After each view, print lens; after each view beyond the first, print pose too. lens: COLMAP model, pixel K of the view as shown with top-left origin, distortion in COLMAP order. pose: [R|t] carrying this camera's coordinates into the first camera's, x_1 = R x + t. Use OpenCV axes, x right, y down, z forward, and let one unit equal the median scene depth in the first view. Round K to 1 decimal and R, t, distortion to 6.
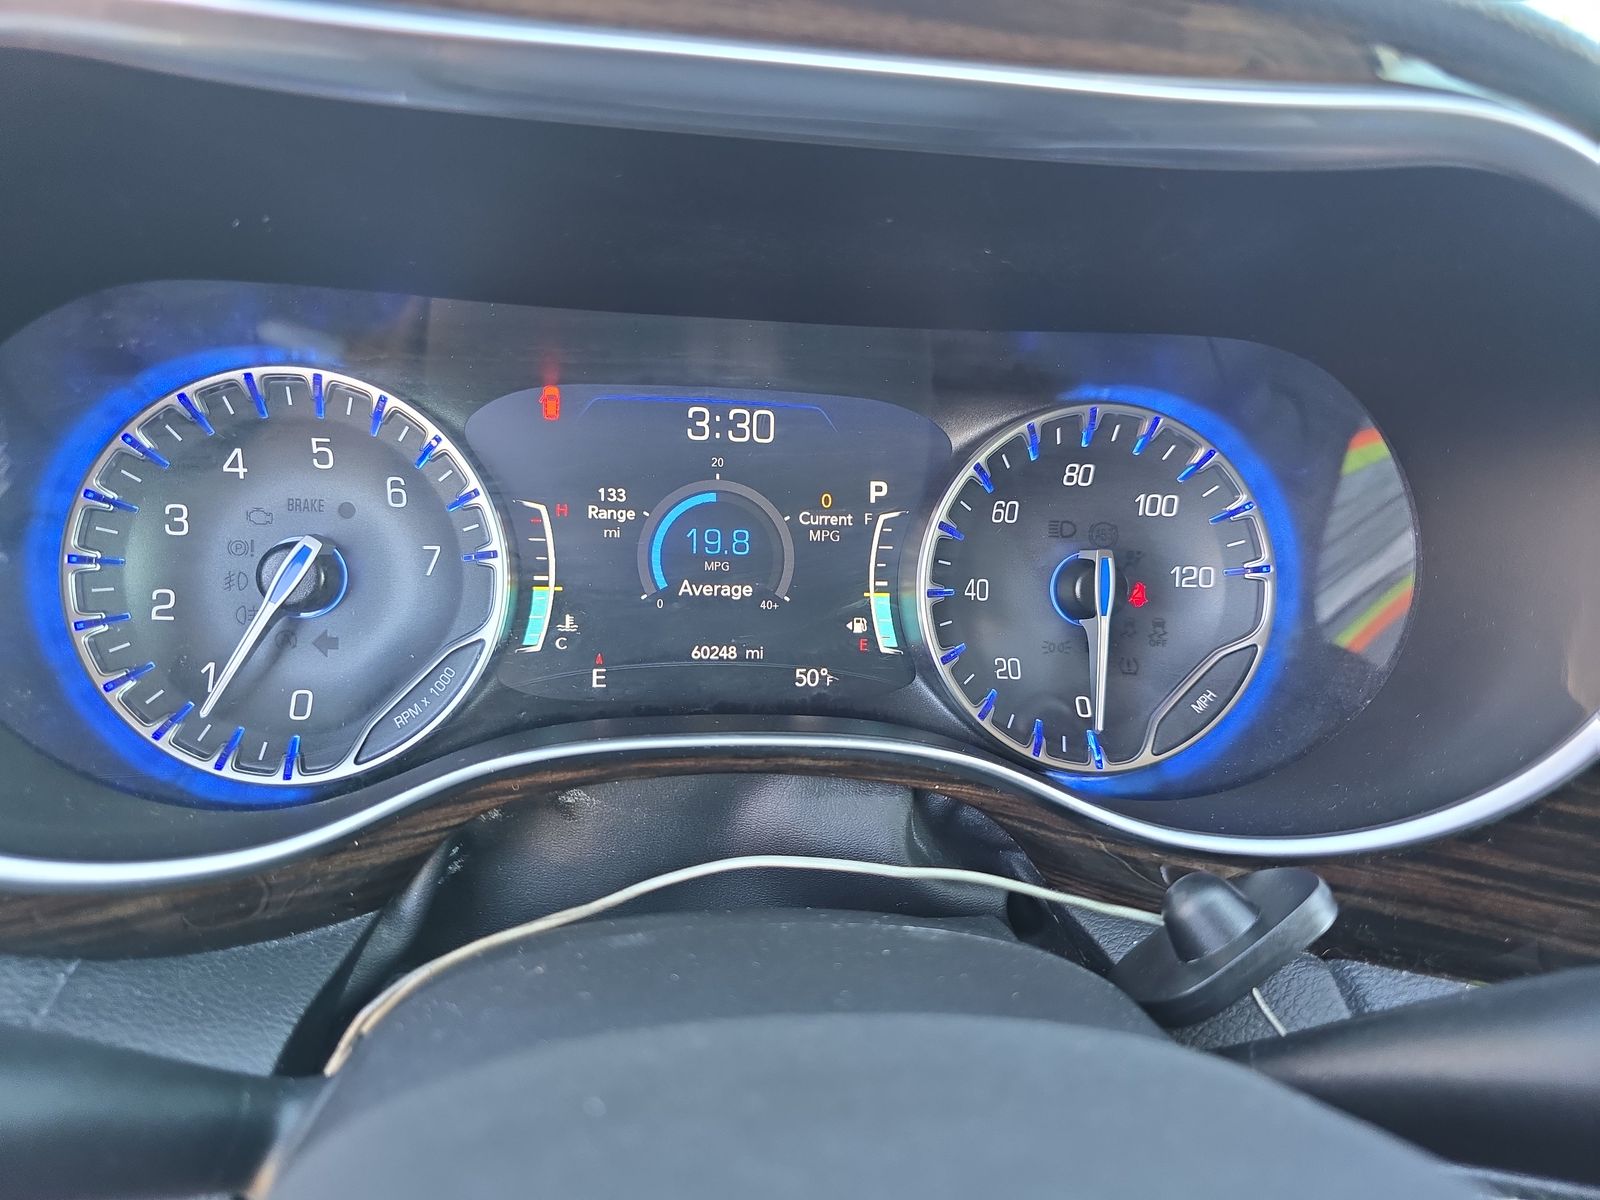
lens RADIAL K [[1087.5, 0, 799.2], [0, 1087.5, 607.4], [0, 0, 1]] dist [-0.023253, -0.004791]
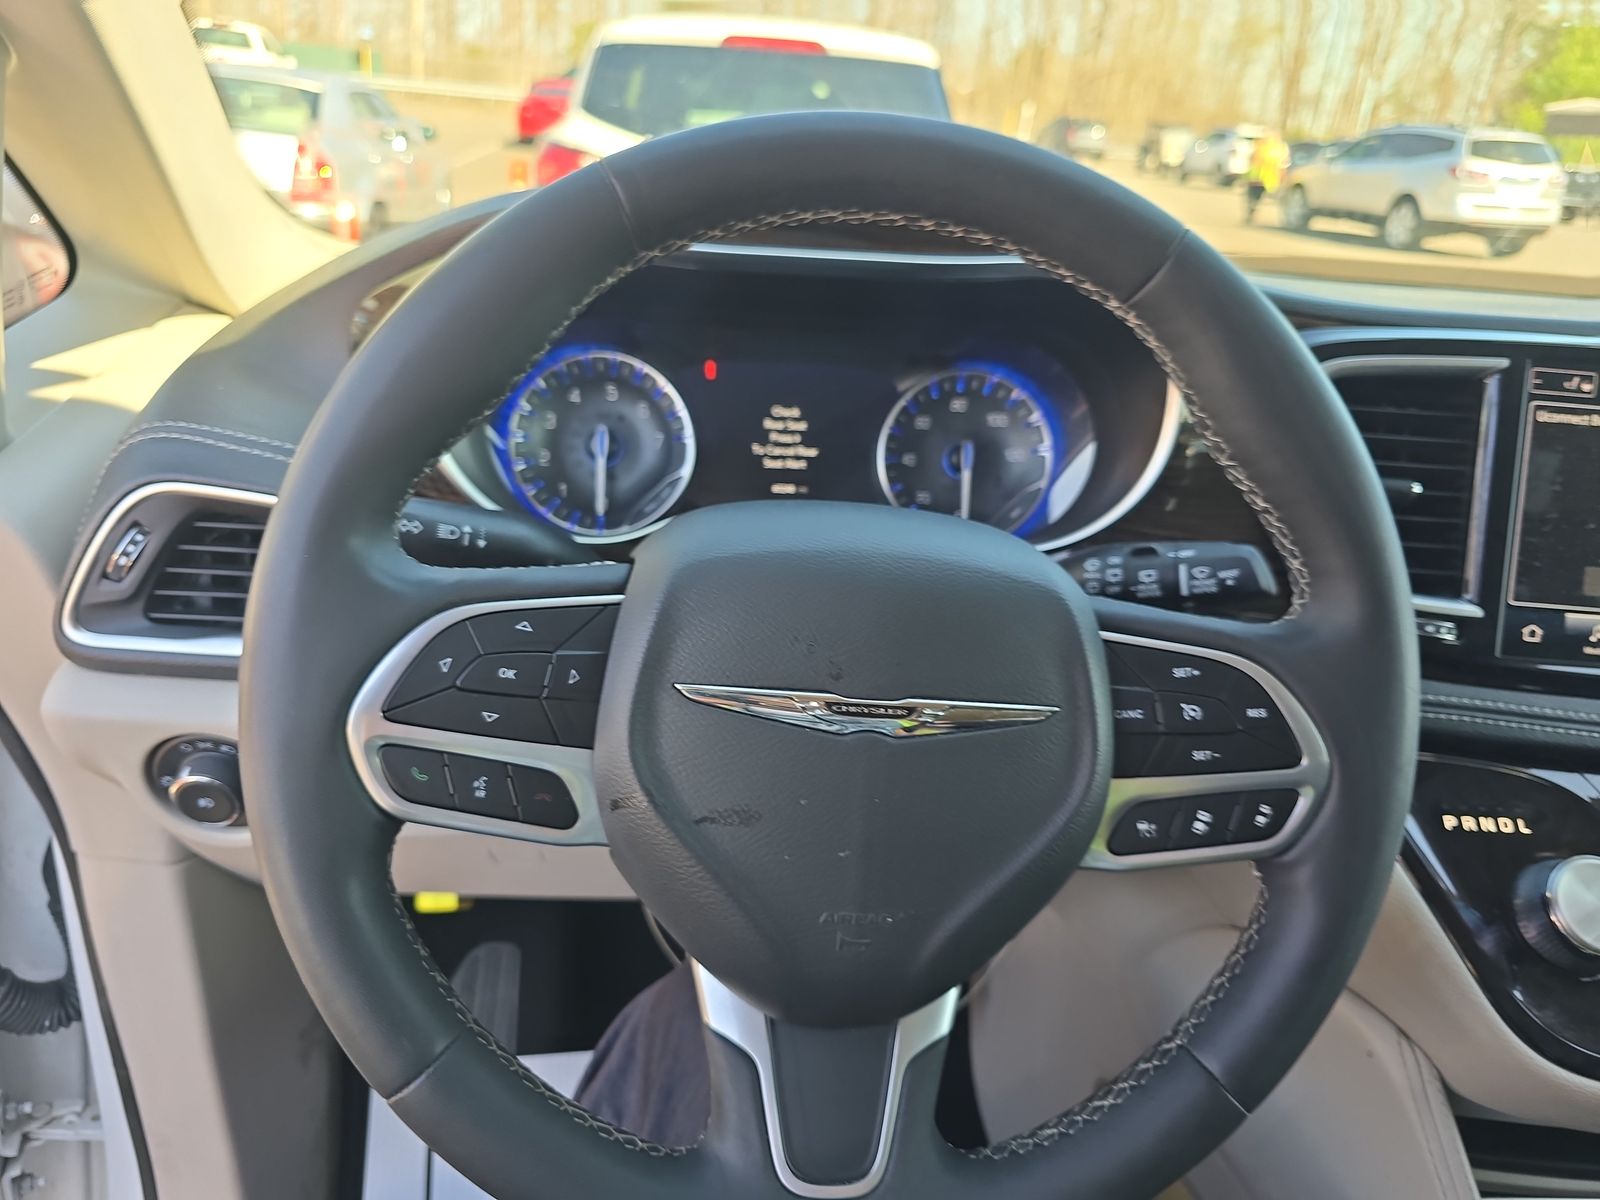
lens RADIAL K [[1087.5, 0, 800.6], [0, 1087.5, 602.3], [0, 0, 1]] dist [-0.023253, -0.004791]
pose [[0.981363, 0.043636, -0.187145, 0.368690], [-0.030386, 0.996862, 0.073097, 0.113801], [0.189747, -0.066048, 0.979609, -1.126679]]
